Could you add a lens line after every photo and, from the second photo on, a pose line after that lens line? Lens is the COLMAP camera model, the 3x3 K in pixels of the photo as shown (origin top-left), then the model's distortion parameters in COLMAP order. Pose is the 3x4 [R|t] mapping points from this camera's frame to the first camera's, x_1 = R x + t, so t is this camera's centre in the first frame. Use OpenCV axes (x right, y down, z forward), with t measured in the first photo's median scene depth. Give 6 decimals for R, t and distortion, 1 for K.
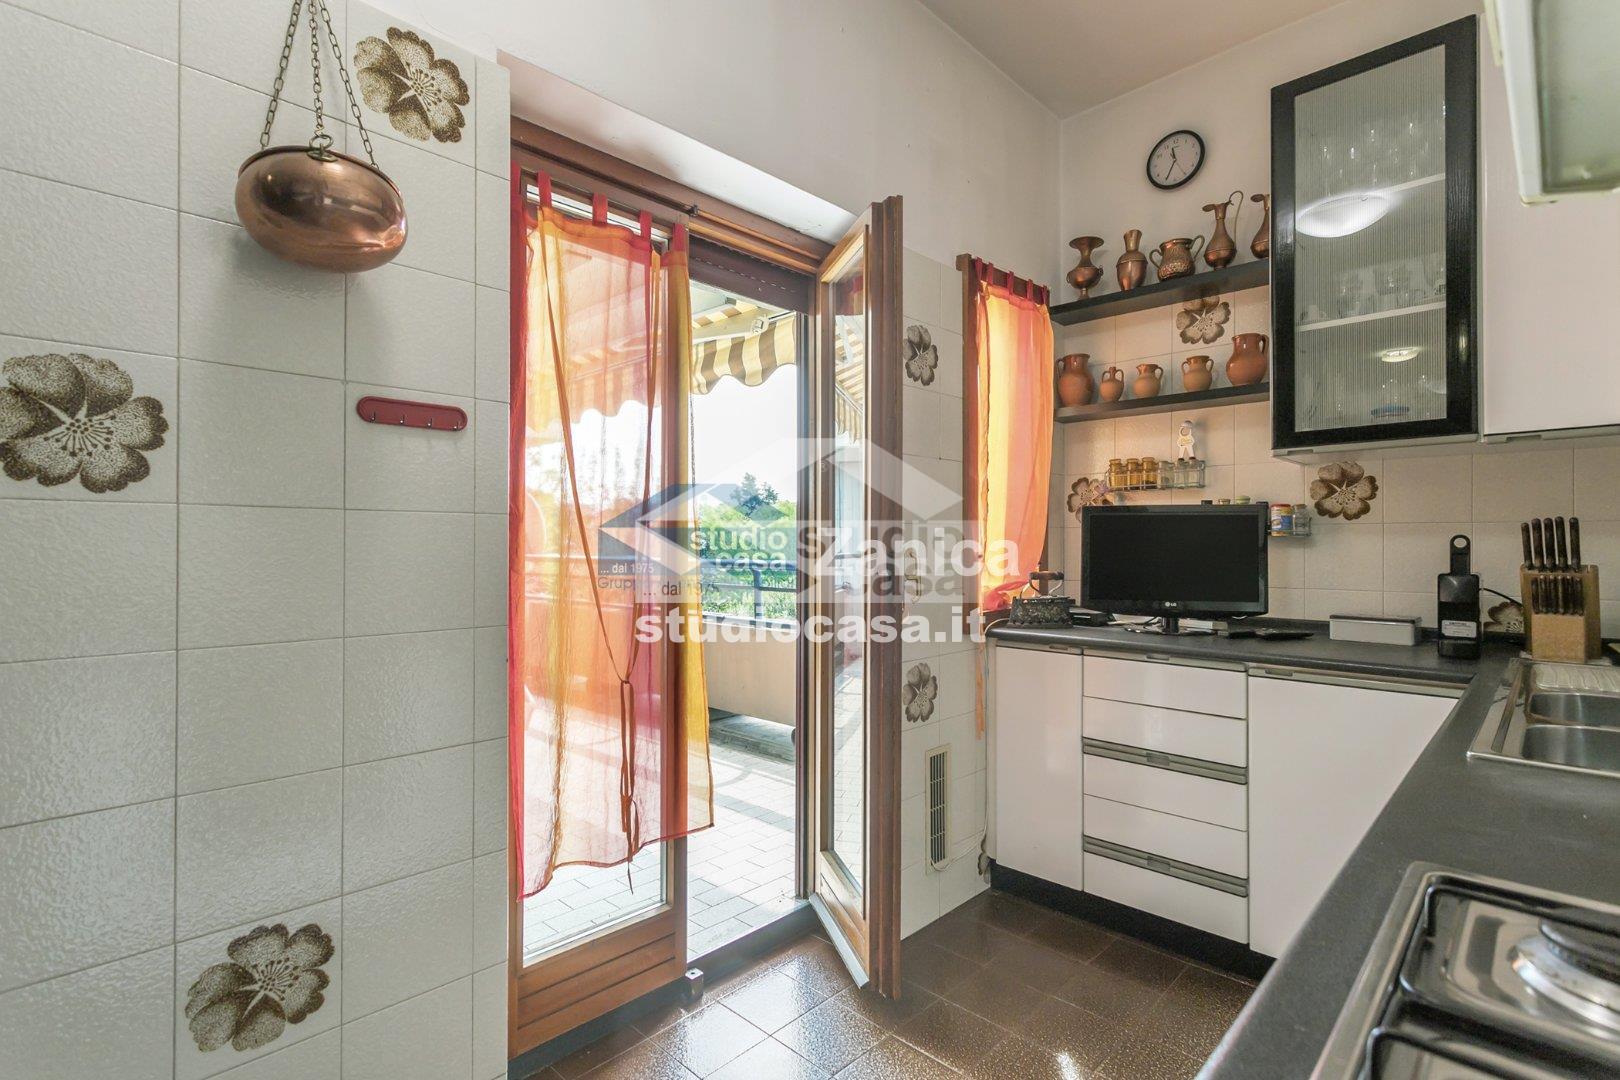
lens RADIAL K [[777.8, 0, 814.5], [0, 777.8, 541.4], [0, 0, 1]] dist [0.000703, -0.001153]
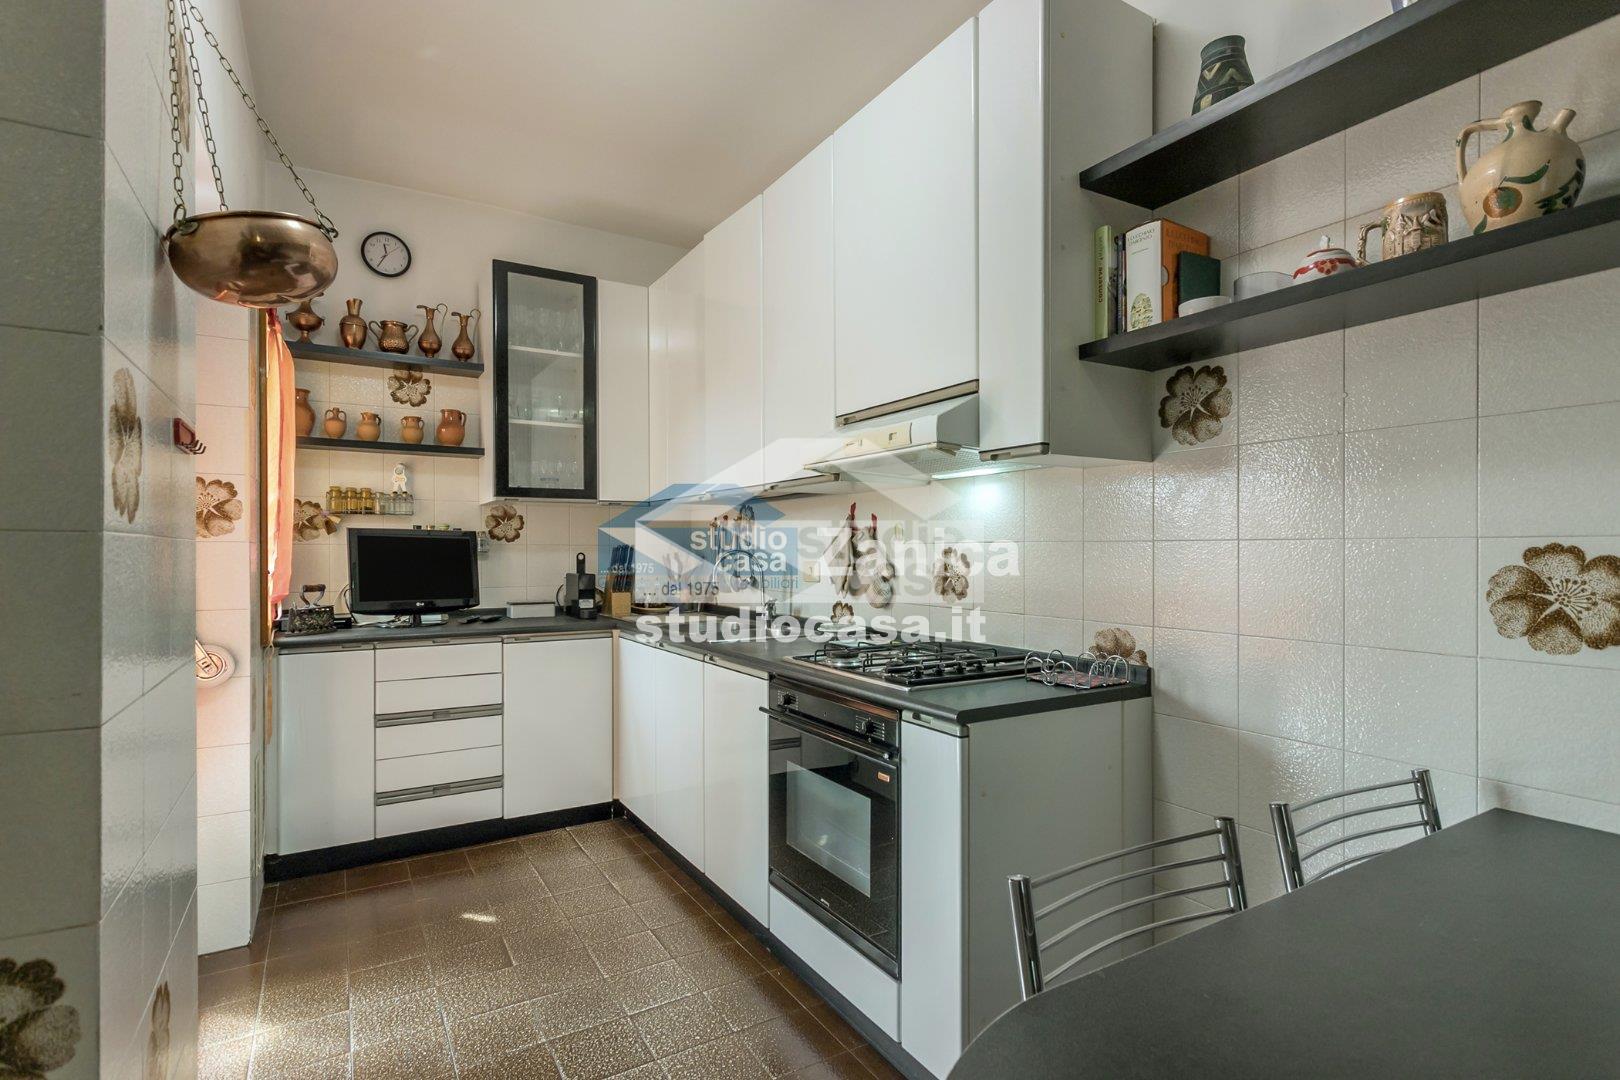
lens RADIAL K [[777.8, 0, 842.0], [0, 777.8, 552.5], [0, 0, 1]] dist [0.000703, -0.001153]
pose [[0.237191, -0.004460, 0.971453, -0.662829], [-0.001269, 0.999987, 0.004901, -0.015295], [-0.971462, -0.002396, 0.237182, -0.021984]]
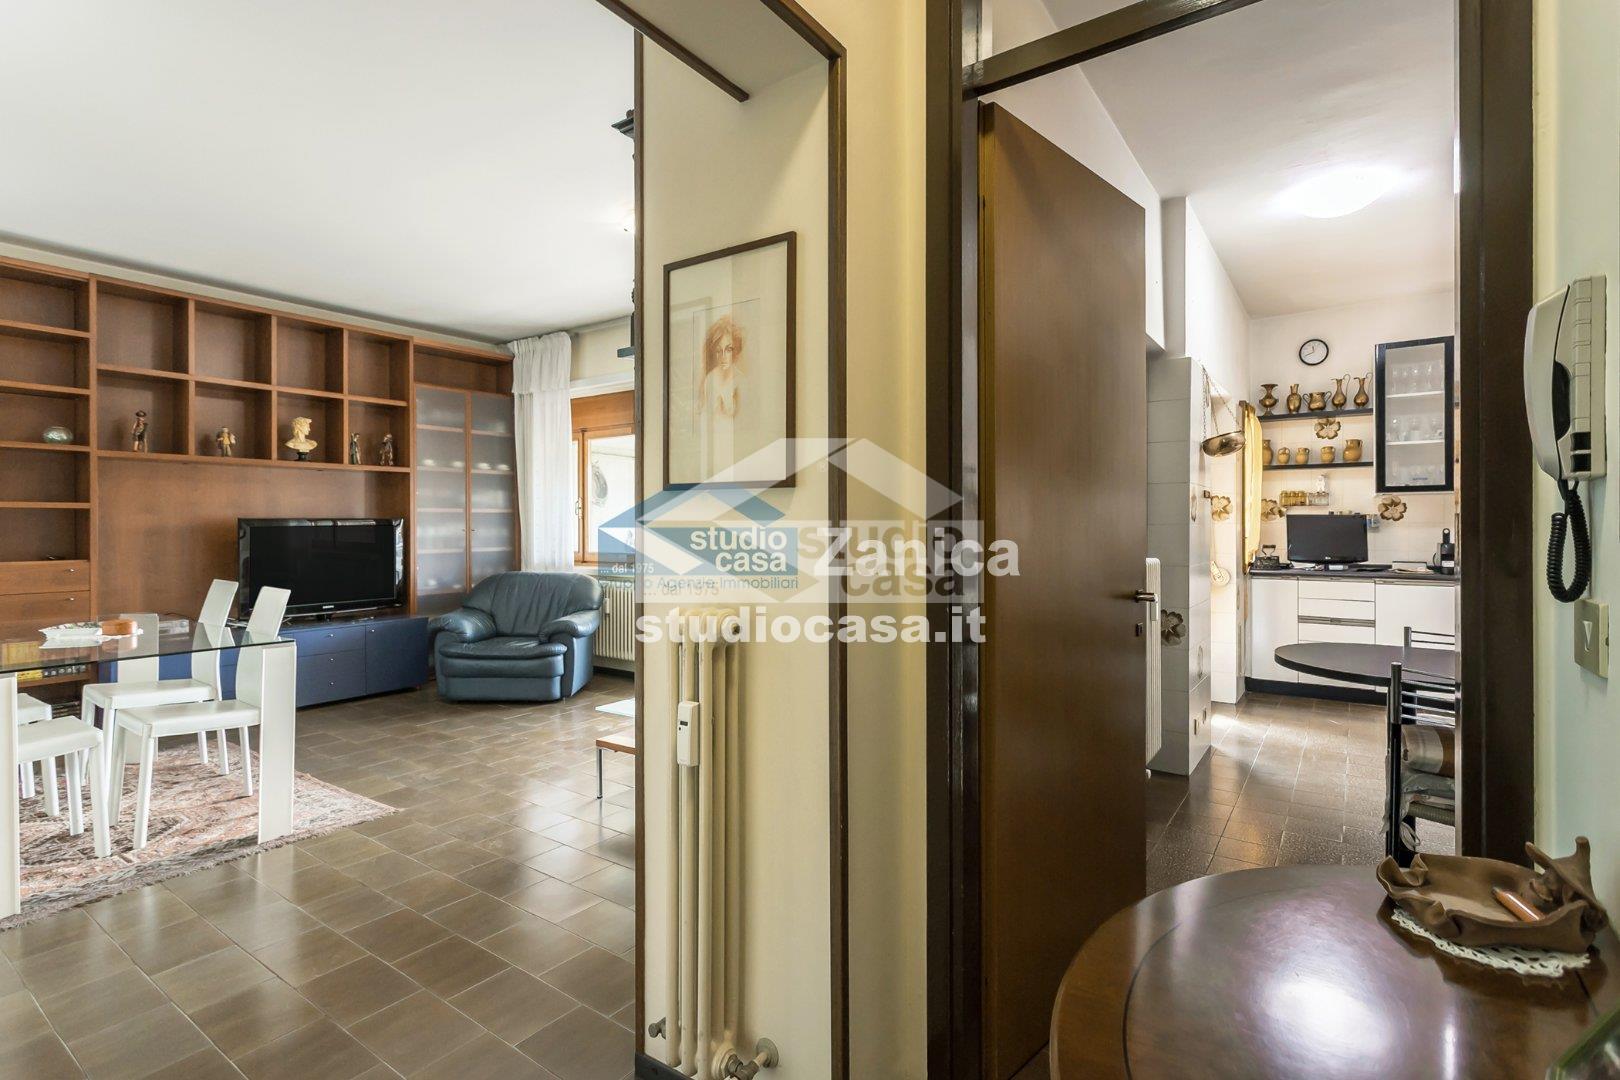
lens RADIAL K [[777.8, 0, 853.8], [0, 777.8, 527.9], [0, 0, 1]] dist [0.000703, -0.001153]
pose [[0.983056, -0.004302, 0.183253, -1.326494], [0.002911, 0.999965, 0.007862, -0.030024], [-0.183280, -0.007195, 0.983034, -0.991995]]
